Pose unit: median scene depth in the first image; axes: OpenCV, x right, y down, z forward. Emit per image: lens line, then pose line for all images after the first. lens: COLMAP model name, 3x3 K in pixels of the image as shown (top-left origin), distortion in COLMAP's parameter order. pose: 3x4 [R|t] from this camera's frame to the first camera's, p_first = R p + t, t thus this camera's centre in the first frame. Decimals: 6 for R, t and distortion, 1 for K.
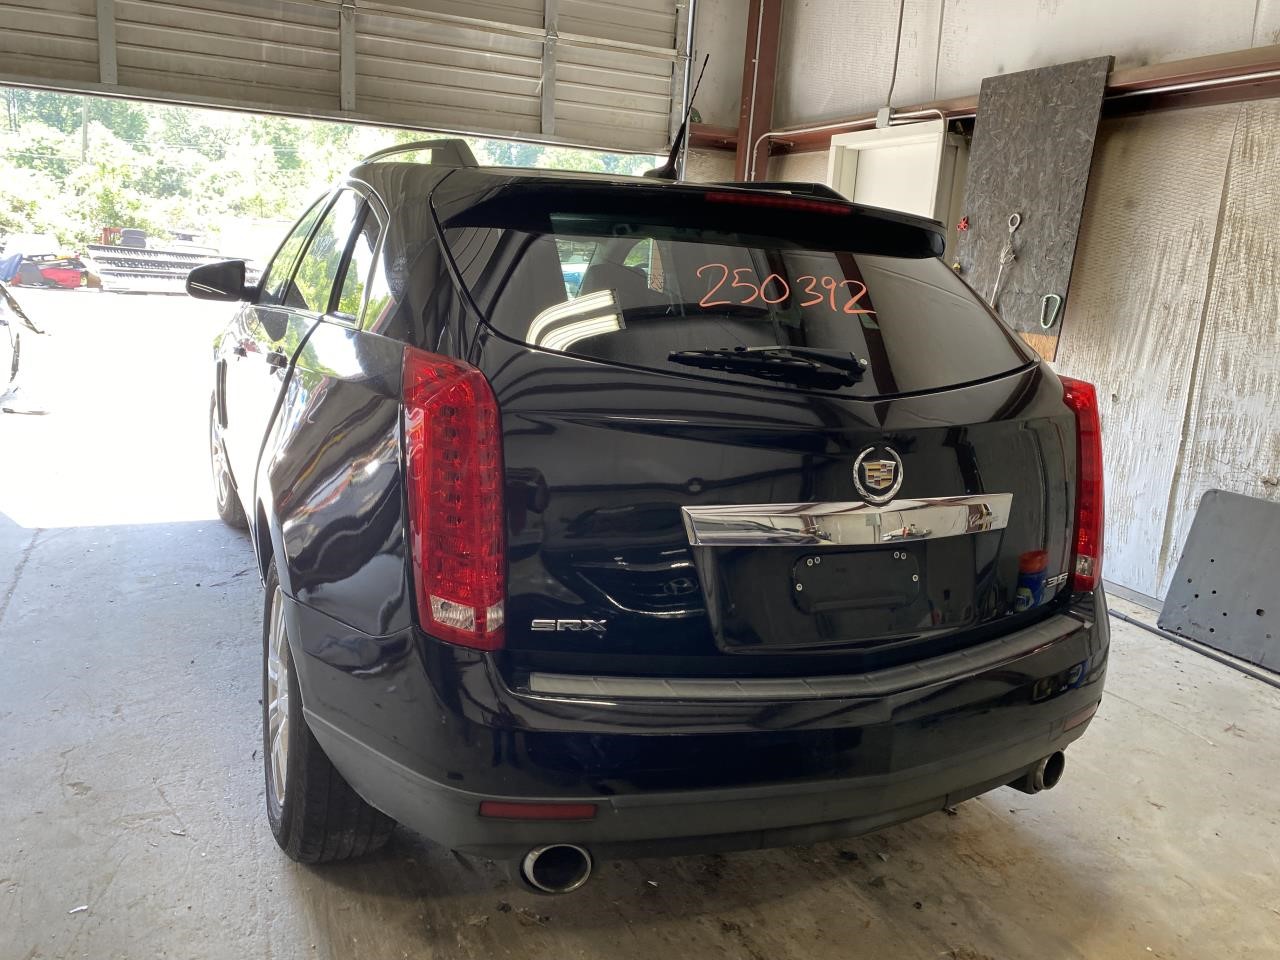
lens RADIAL K [[967.7, 0, 605.2], [0, 967.7, 463.7], [0, 0, 1]] dist [0.025794, -0.022875]
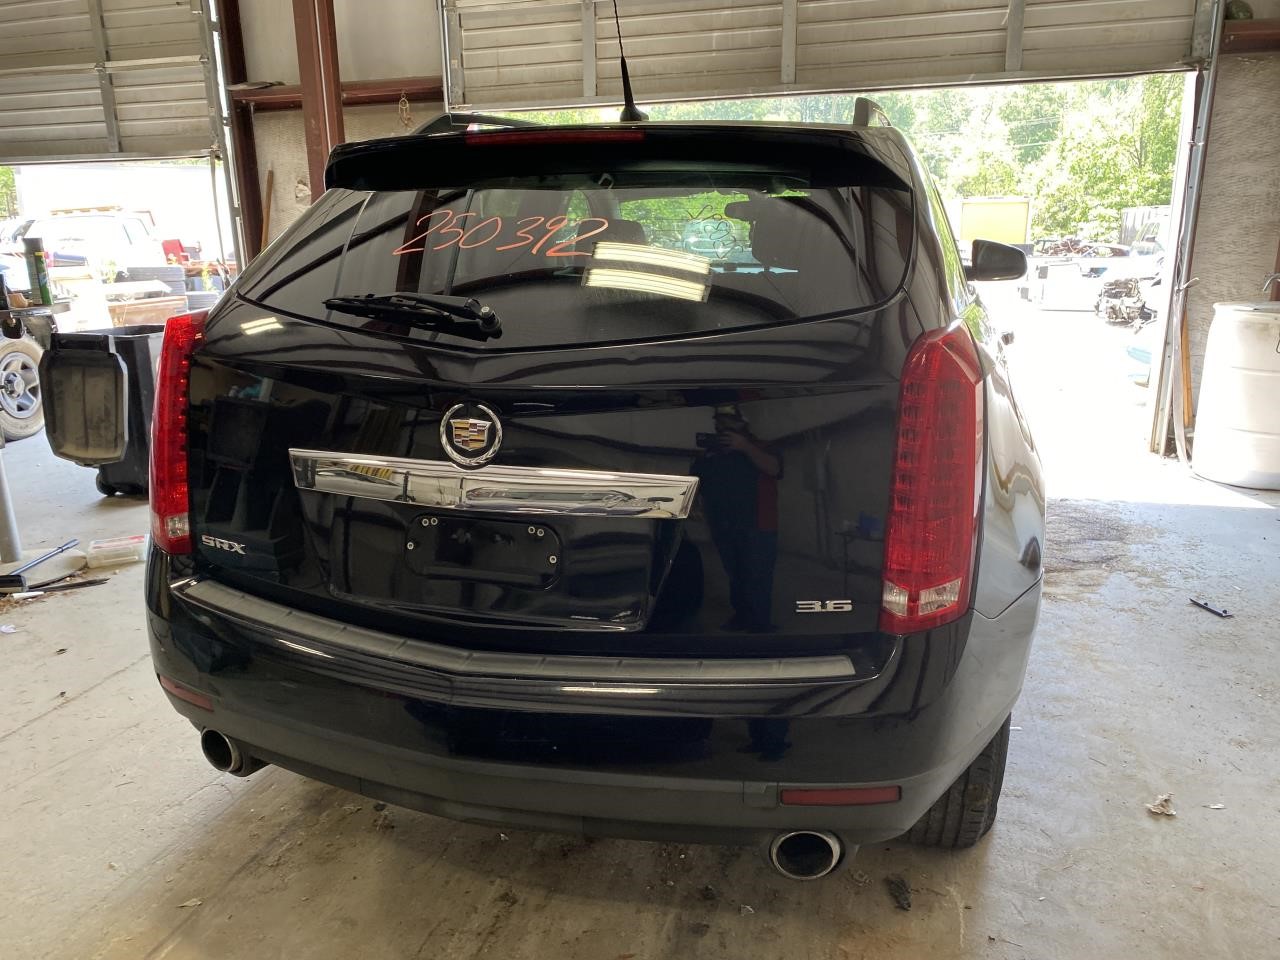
lens RADIAL K [[967.7, 0, 640.3], [0, 967.7, 479.4], [0, 0, 1]] dist [0.025794, -0.022875]
pose [[0.754665, 0.098777, -0.648632, 0.806931], [-0.076436, 0.995107, 0.062609, -0.012538], [0.651642, 0.002330, 0.758523, 0.340674]]
